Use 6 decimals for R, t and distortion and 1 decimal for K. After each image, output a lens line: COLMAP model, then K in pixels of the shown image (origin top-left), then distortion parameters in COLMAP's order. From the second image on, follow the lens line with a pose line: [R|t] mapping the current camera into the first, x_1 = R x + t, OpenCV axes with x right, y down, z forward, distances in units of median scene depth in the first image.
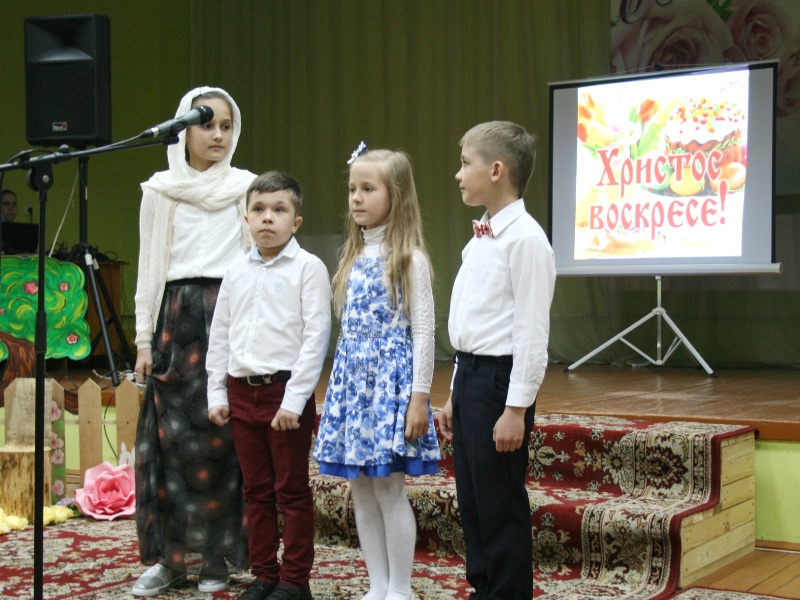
lens RADIAL K [[1294.1, 0, 412.5], [0, 1294.1, 300.8], [0, 0, 1]] dist [-0.042746, 0.039678]
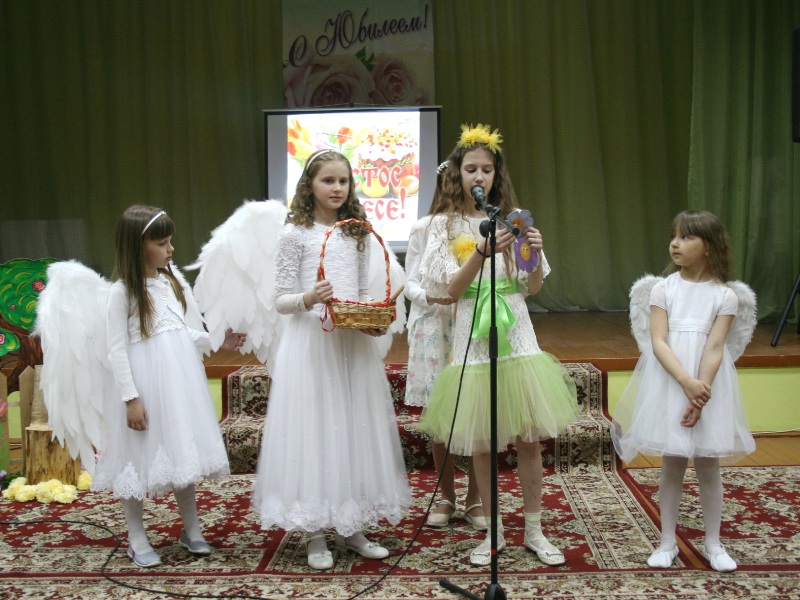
lens RADIAL K [[1003.7, 0, 400.8], [0, 1003.7, 232.6], [0, 0, 1]] dist [-0.038184, -0.051897]
pose [[0.860280, -0.006048, 0.509786, -0.322548], [0.015445, 0.999780, -0.014203, -0.027269], [-0.509588, 0.020093, 0.860184, 0.045471]]
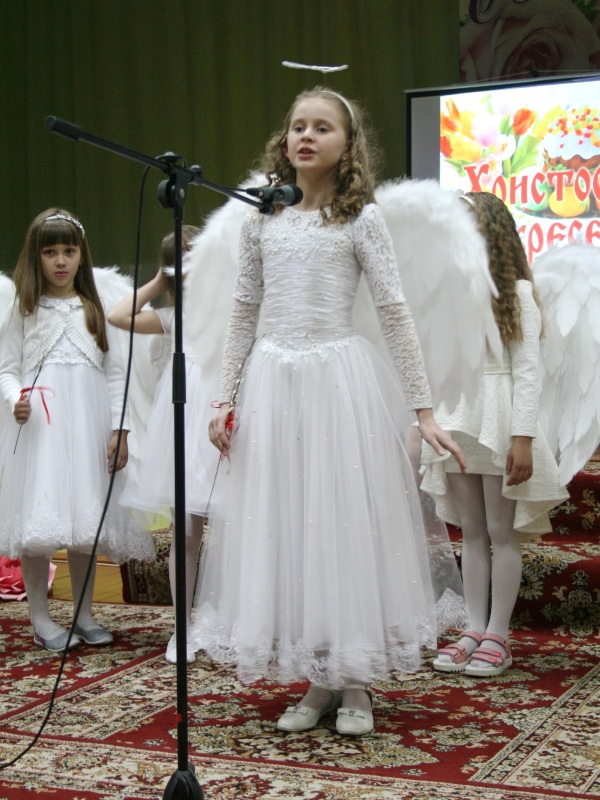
lens RADIAL K [[1454.0, 0, 300.0], [0, 1454.0, 400.0], [0, 0, 1]] dist [-0.007720, 0.054048]
pose [[0.989184, -0.021373, 0.145111, -0.123569], [0.015393, 0.998990, 0.042212, 0.000292], [-0.145867, -0.039522, 0.988514, 0.019380]]
